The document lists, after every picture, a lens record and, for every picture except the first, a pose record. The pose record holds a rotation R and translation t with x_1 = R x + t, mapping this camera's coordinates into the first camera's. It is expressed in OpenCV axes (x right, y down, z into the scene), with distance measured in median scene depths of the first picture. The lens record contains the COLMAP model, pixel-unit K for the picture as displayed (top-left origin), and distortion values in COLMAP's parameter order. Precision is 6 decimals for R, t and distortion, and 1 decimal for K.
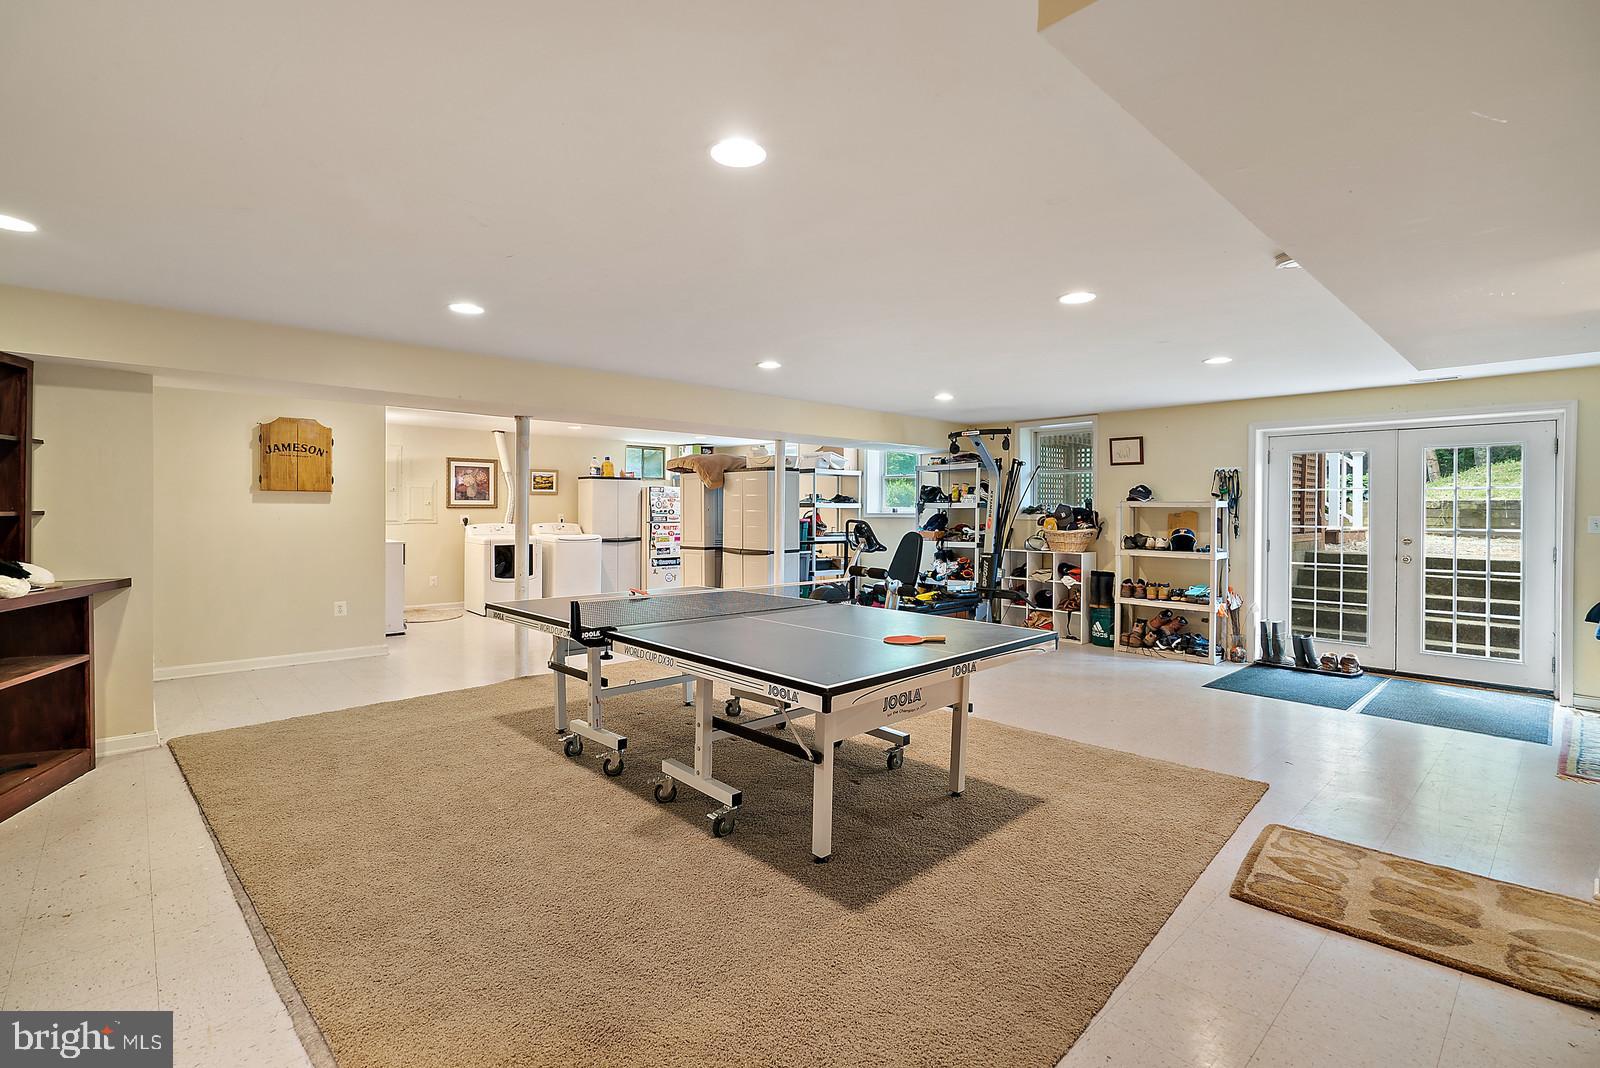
lens RADIAL K [[744.7, 0, 806.0], [0, 744.7, 506.0], [0, 0, 1]] dist [-0.008145, 0.004588]
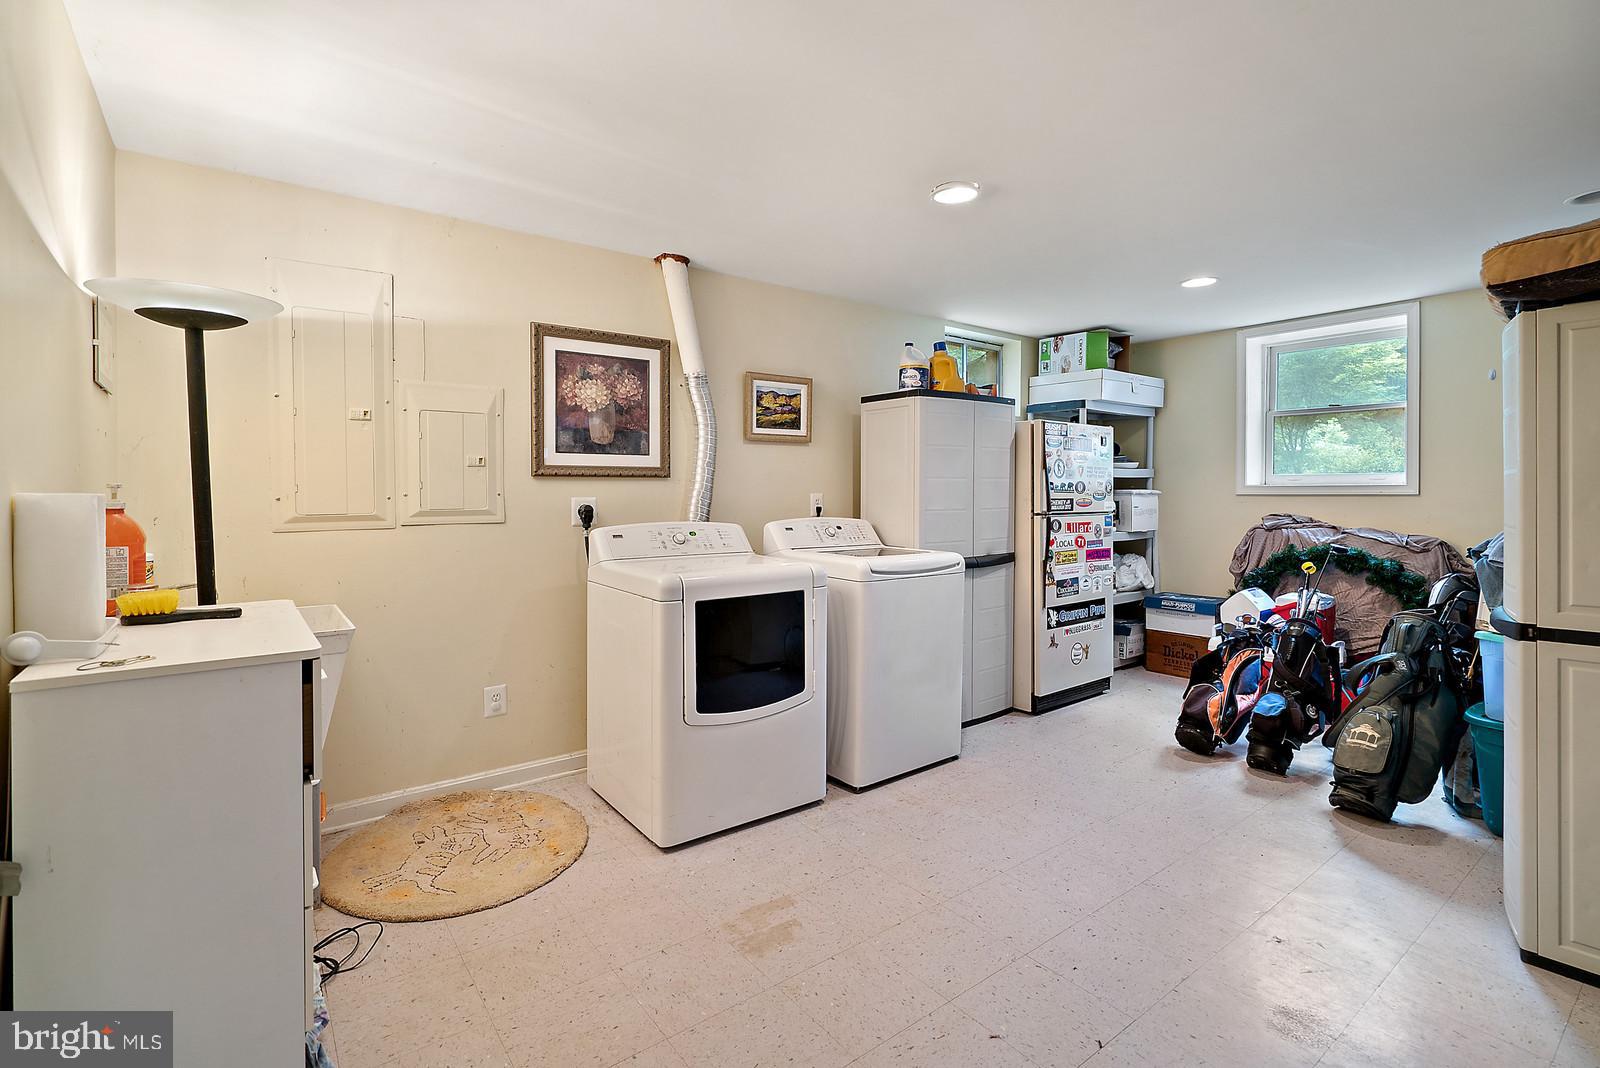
lens RADIAL K [[744.7, 0, 799.4], [0, 744.7, 491.6], [0, 0, 1]] dist [-0.008145, 0.004588]
pose [[0.993640, -0.006932, -0.112392, -0.313409], [0.007122, 0.999974, 0.001283, 0.009782], [0.112380, -0.002076, 0.993663, 0.653228]]
